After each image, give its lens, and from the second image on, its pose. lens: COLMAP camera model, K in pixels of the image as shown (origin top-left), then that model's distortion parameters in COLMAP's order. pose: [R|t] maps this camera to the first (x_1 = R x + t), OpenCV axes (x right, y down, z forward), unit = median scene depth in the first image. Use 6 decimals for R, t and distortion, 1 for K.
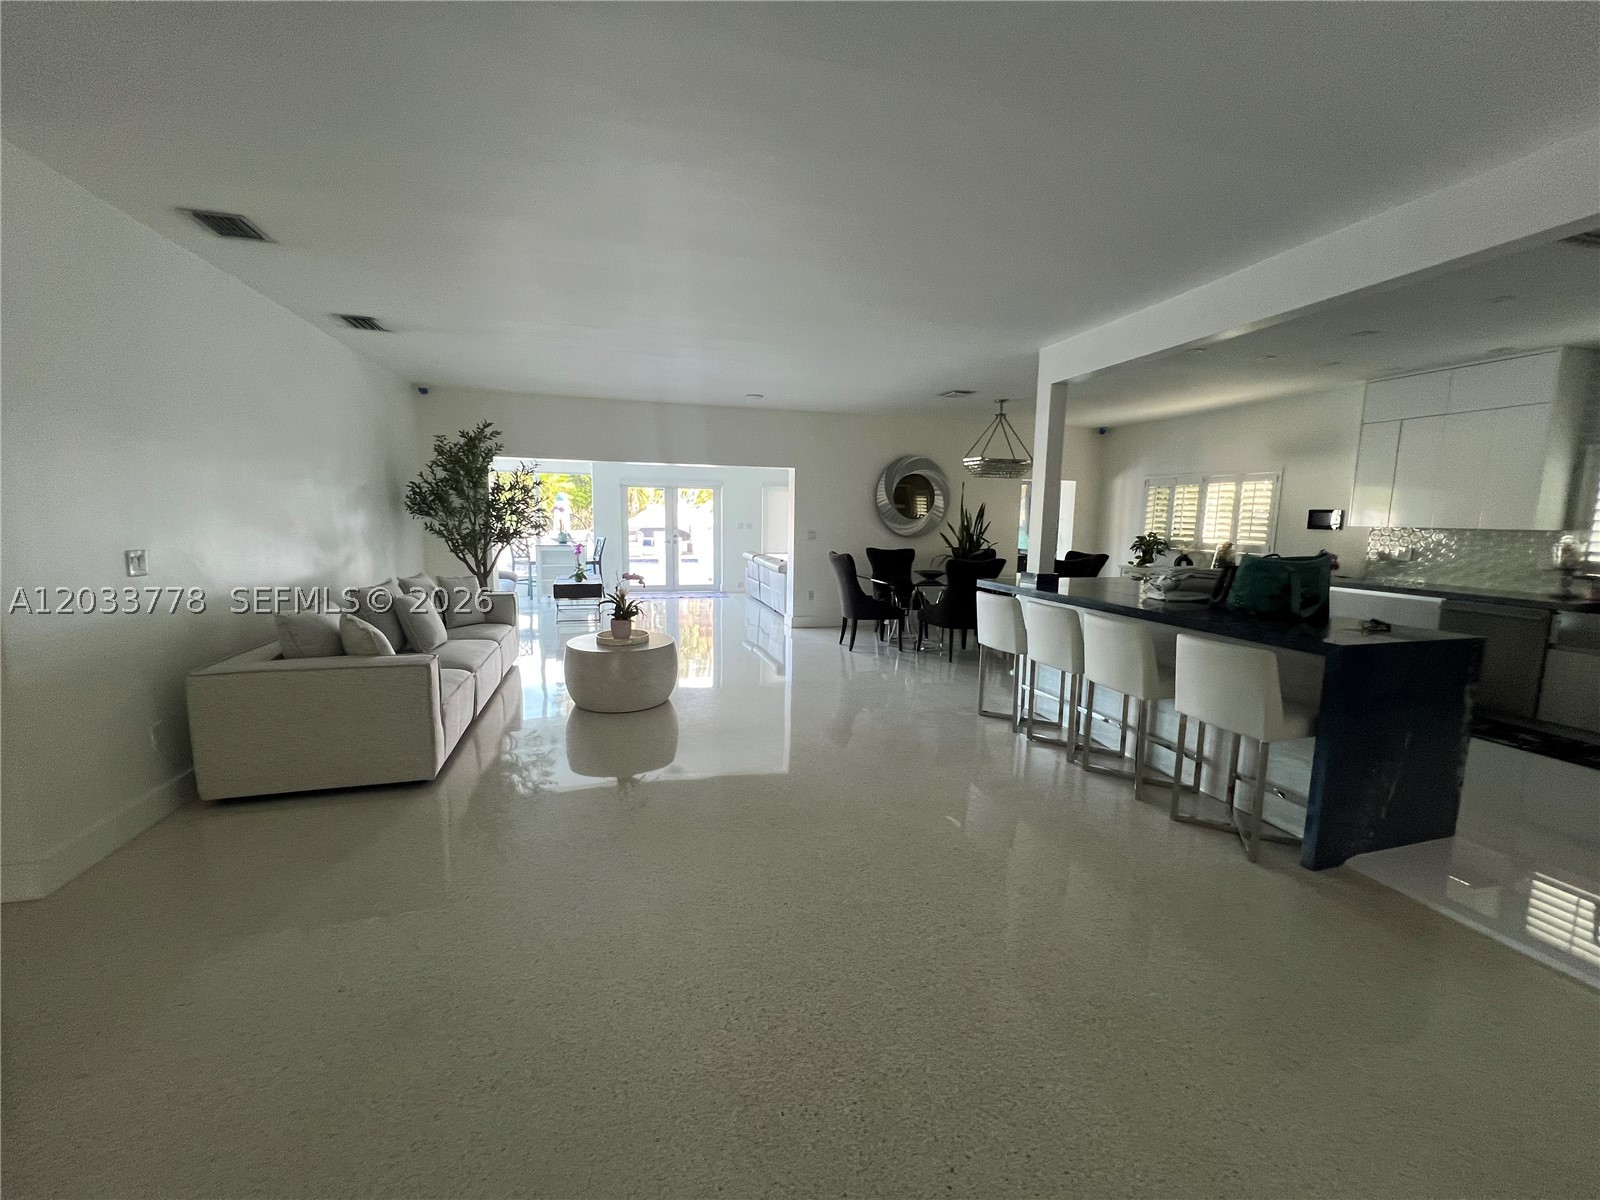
lens RADIAL K [[639.2, 0, 800.1], [0, 639.2, 599.2], [0, 0, 1]] dist [0.000580, 0.000059]
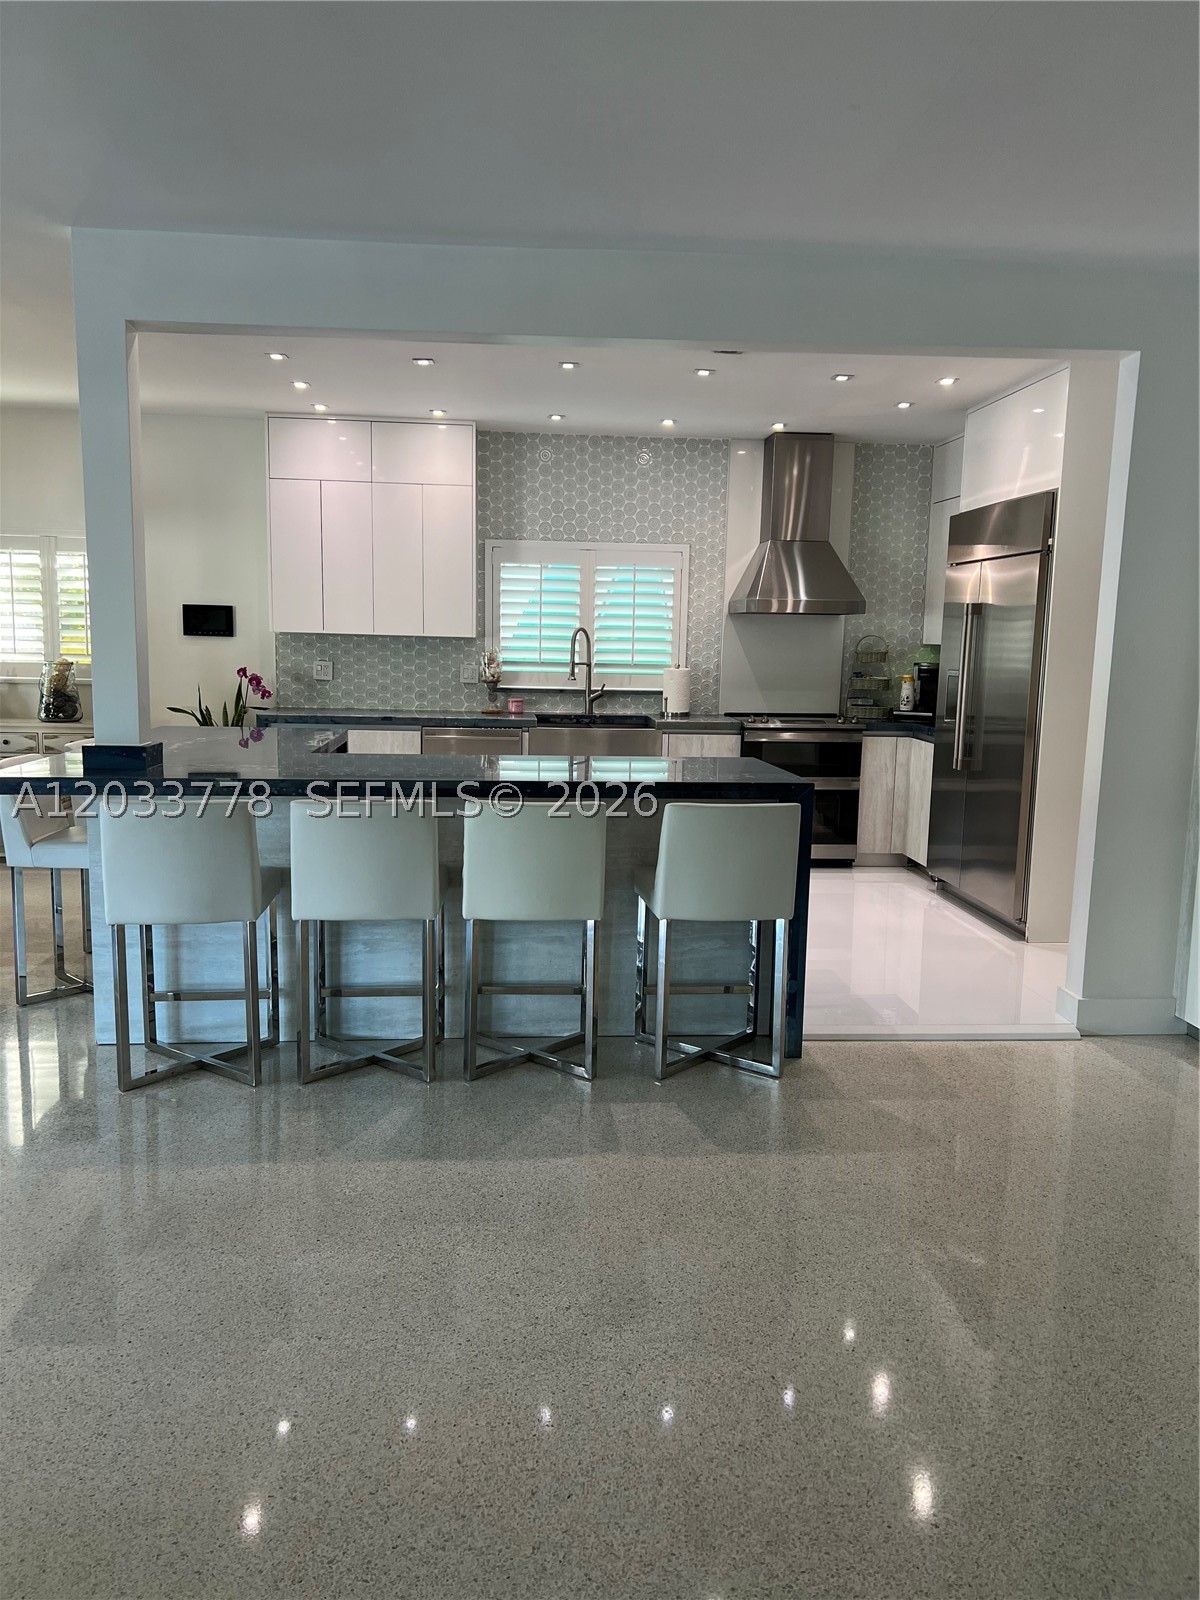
lens RADIAL K [[1208.7, 0, 599.9], [0, 1208.7, 802.8], [0, 0, 1]] dist [0.033699, -0.021064]
pose [[0.169809, -0.140053, 0.975474, -0.409195], [0.112381, 0.986145, 0.122022, -0.064682], [-0.979048, 0.088904, 0.183196, 0.533952]]
